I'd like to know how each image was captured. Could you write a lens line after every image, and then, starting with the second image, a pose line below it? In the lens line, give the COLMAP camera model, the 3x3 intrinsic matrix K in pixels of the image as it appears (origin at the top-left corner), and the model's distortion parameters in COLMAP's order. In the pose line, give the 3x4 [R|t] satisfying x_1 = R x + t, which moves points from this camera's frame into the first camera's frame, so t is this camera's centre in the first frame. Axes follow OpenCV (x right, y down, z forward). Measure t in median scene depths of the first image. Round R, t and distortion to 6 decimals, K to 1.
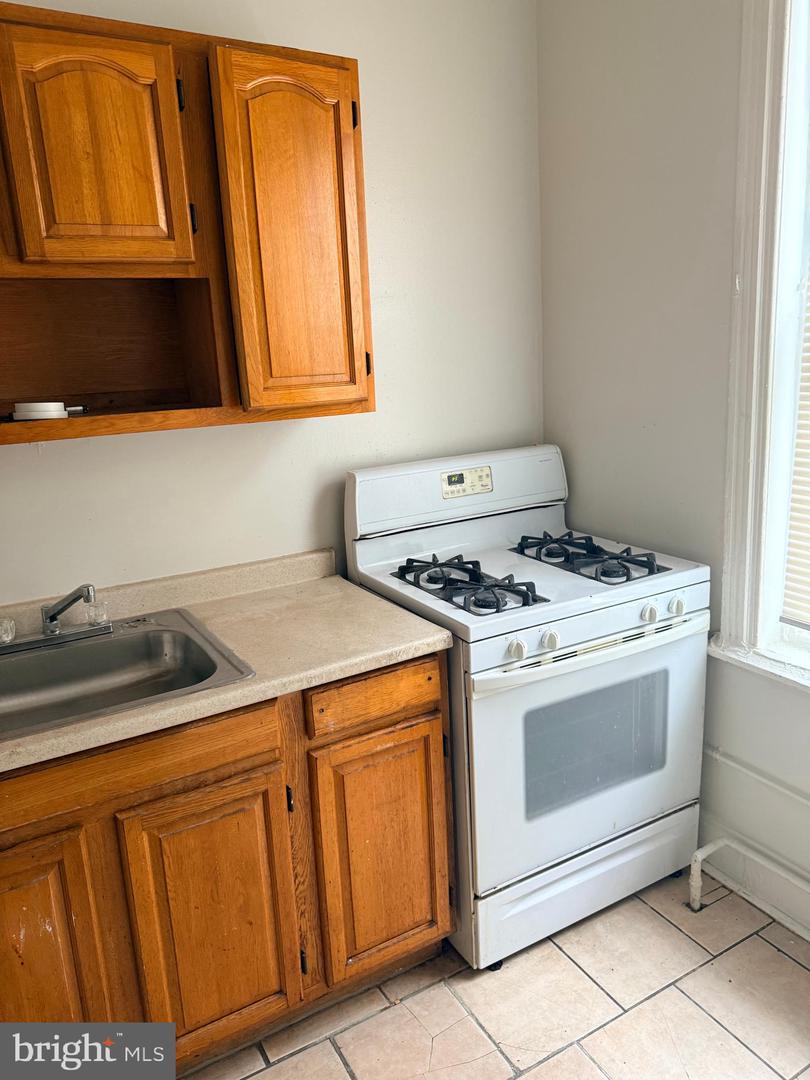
lens RADIAL K [[751.7, 0, 405.0], [0, 751.7, 540.0], [0, 0, 1]] dist [0.103333, -0.183349]
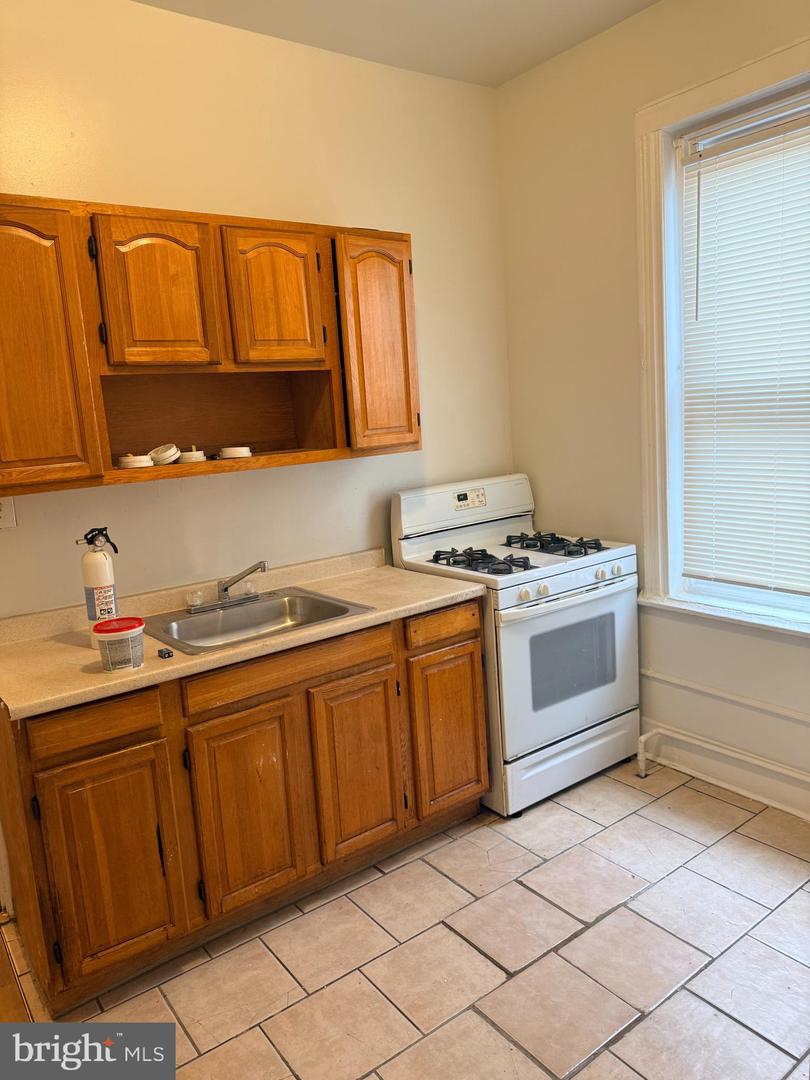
lens RADIAL K [[751.7, 0, 405.0], [0, 751.7, 540.0], [0, 0, 1]] dist [0.103333, -0.183349]
pose [[0.992319, -0.038319, 0.117618, -0.272159], [0.047014, 0.996291, -0.072064, 0.126928], [-0.114420, 0.077040, 0.990441, -0.525134]]
